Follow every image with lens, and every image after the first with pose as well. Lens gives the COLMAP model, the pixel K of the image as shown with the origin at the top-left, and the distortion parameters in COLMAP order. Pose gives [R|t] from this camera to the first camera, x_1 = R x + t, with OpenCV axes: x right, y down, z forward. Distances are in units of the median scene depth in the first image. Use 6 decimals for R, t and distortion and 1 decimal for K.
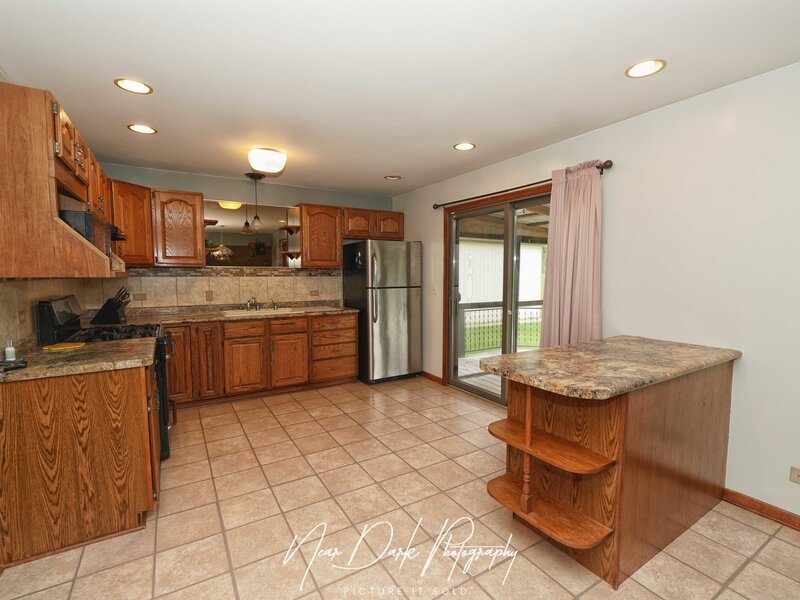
lens RADIAL K [[379.4, 0, 399.5], [0, 379.4, 303.4], [0, 0, 1]] dist [-0.011068, 0.000125]
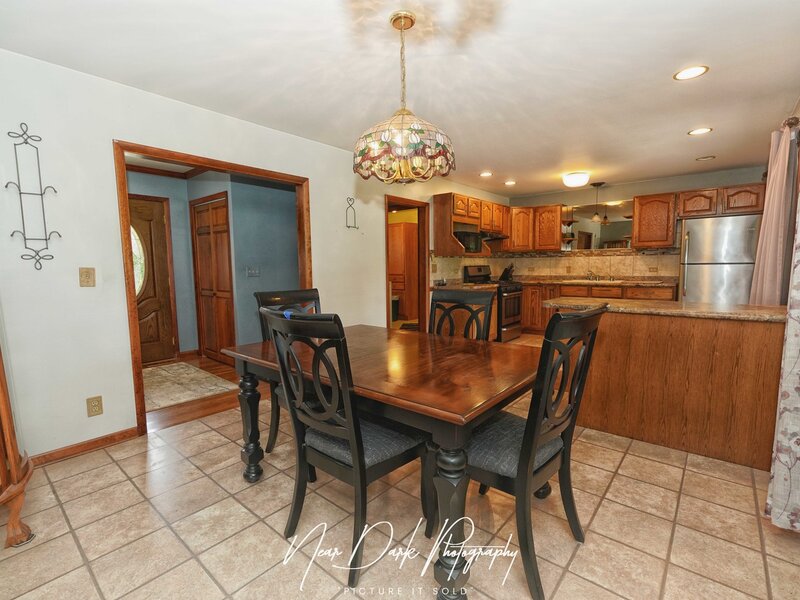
lens RADIAL K [[379.4, 0, 401.7], [0, 379.4, 303.2], [0, 0, 1]] dist [-0.011068, 0.000125]
pose [[0.314344, 0.088545, -0.945171, 0.708436], [-0.062565, 0.995408, 0.072443, 0.044286], [0.947245, 0.036363, 0.318440, -0.115871]]
